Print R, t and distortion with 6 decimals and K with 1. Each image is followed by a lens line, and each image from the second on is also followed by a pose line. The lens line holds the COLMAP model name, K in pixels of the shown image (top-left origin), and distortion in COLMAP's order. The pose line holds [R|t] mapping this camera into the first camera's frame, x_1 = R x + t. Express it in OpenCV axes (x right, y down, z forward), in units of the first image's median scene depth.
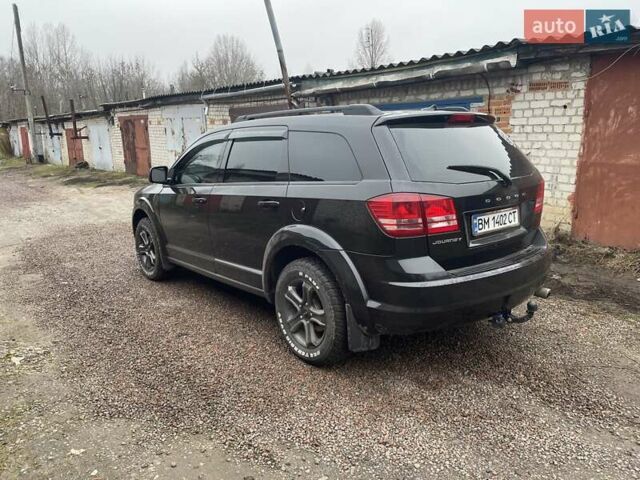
lens RADIAL K [[481.3, 0, 317.8], [0, 481.3, 239.2], [0, 0, 1]] dist [0.084655, -0.107792]
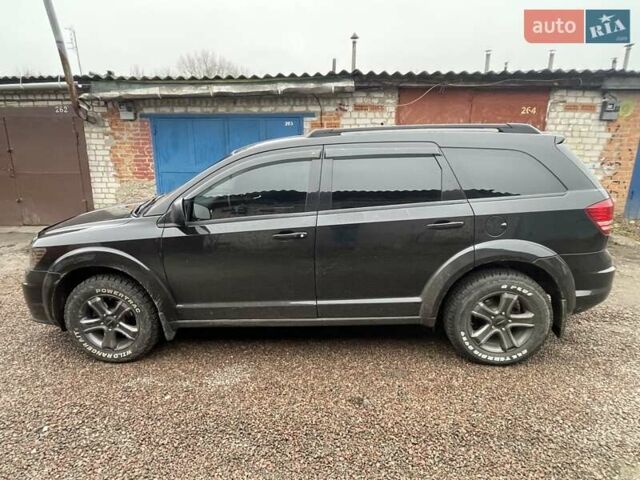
lens RADIAL K [[392.8, 0, 316.1], [0, 392.8, 238.7], [0, 0, 1]] dist [-0.002189, 0.000494]
pose [[0.682631, -0.182939, 0.707495, -0.453955], [0.156202, 0.982310, 0.103286, -0.091684], [-0.713874, 0.040006, 0.699130, 0.354666]]
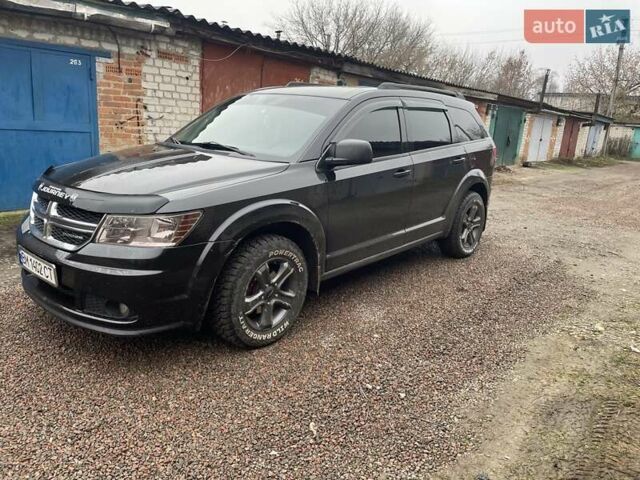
lens RADIAL K [[481.3, 0, 317.8], [0, 481.3, 239.2], [0, 0, 1]] dist [0.084655, -0.107792]
pose [[-0.168174, -0.235754, 0.957151, -0.763946], [0.148026, 0.953930, 0.260969, -0.152540], [-0.974580, 0.185572, -0.125529, 0.878603]]
